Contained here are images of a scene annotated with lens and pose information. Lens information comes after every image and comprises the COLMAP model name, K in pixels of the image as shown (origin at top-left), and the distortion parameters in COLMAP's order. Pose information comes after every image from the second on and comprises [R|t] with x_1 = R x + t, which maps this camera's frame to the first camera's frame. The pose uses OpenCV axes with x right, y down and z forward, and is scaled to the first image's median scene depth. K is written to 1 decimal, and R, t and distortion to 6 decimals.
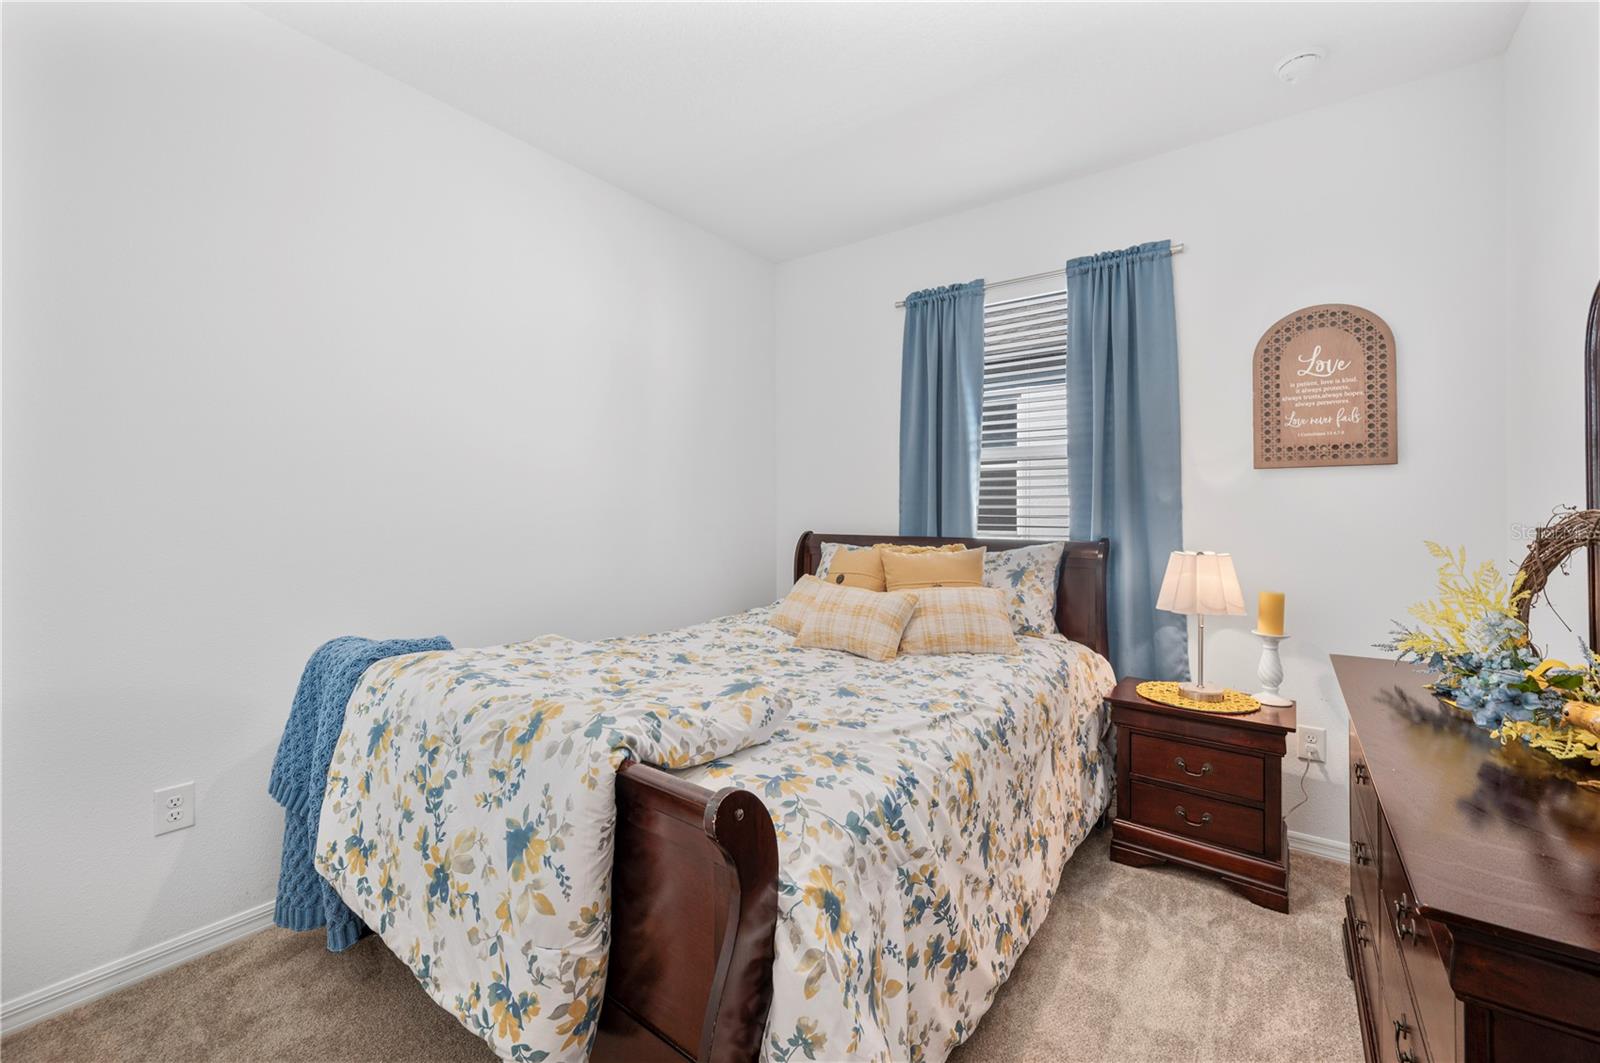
lens RADIAL K [[640.8, 0, 802.9], [0, 640.8, 520.7], [0, 0, 1]] dist [-0.001591, -0.000289]
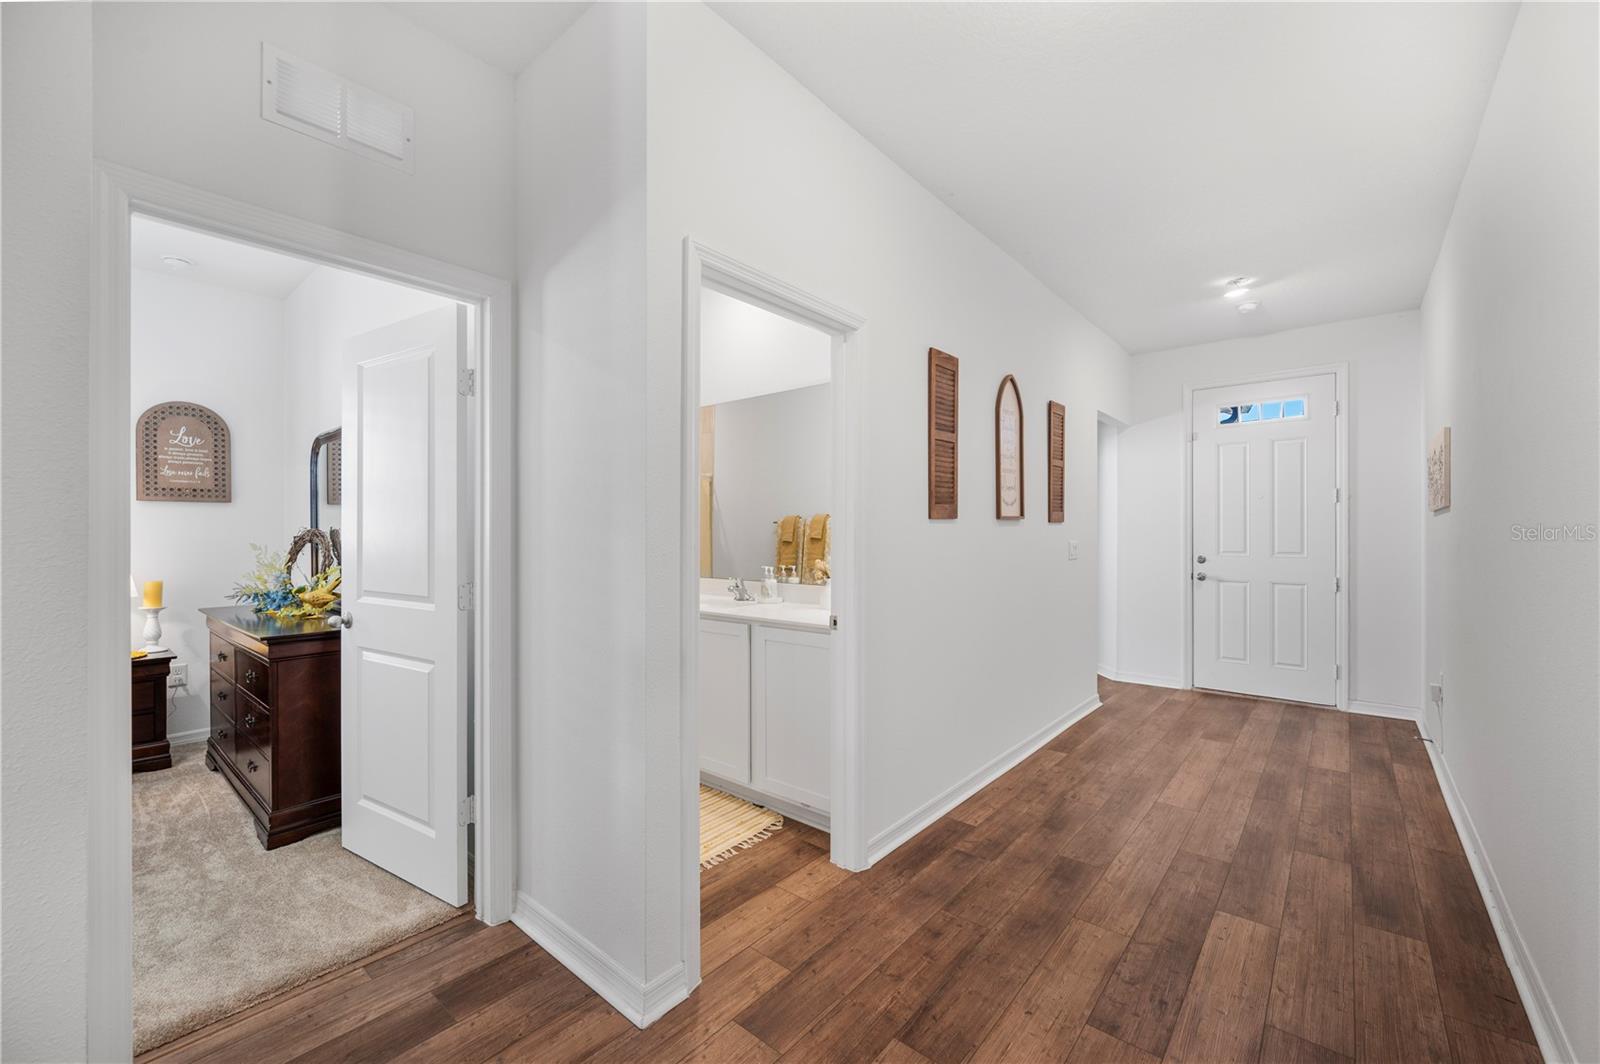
lens RADIAL K [[640.8, 0, 802.9], [0, 640.8, 521.2], [0, 0, 1]] dist [-0.001591, -0.000289]
pose [[0.062302, 0.014572, 0.997951, -0.731809], [0.011065, 0.999822, -0.015290, 0.007541], [-0.997996, 0.011995, 0.062130, -0.682994]]
